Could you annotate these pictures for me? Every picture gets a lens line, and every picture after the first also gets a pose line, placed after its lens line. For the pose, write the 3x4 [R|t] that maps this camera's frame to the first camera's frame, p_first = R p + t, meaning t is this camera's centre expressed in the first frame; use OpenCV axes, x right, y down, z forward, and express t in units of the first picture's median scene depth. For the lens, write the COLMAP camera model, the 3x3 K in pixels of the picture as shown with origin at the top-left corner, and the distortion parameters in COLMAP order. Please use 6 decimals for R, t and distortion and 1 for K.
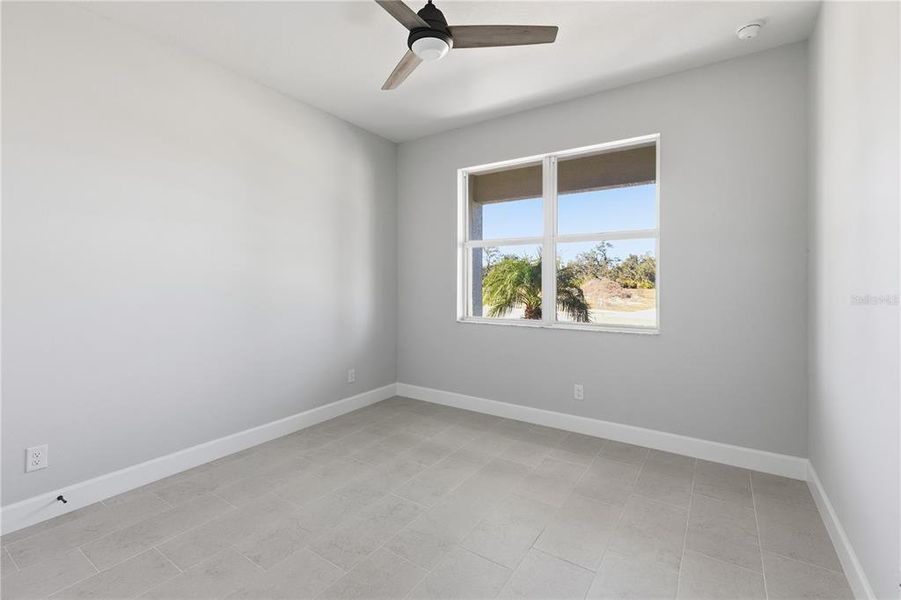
lens RADIAL K [[402.9, 0, 448.7], [0, 402.9, 282.8], [0, 0, 1]] dist [0.001247, -0.000180]
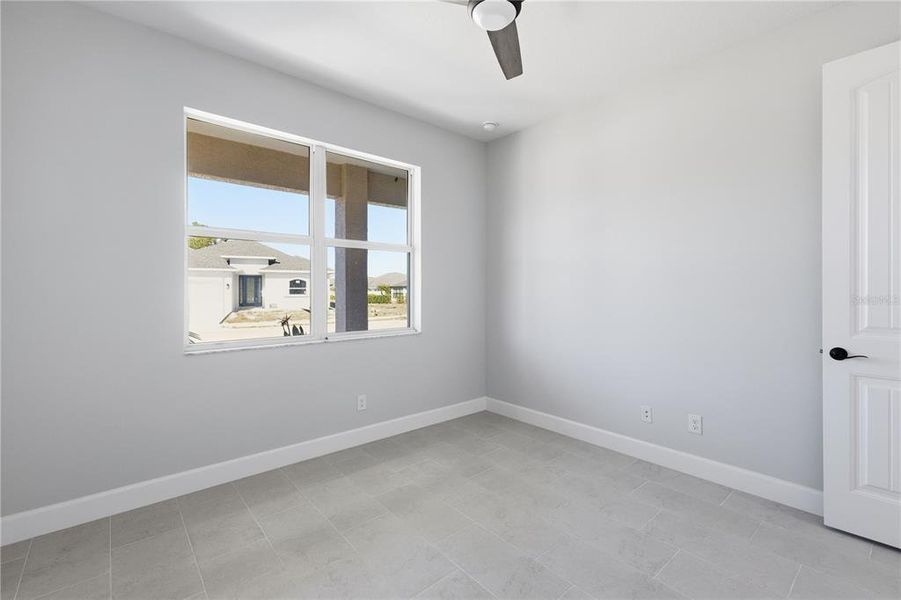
lens RADIAL K [[402.9, 0, 448.7], [0, 402.9, 282.8], [0, 0, 1]] dist [0.001247, -0.000180]
pose [[0.269679, 0.006023, 0.962932, -0.571484], [0.005762, 0.999952, -0.007868, -0.009999], [-0.962933, 0.007670, 0.269631, 0.538702]]
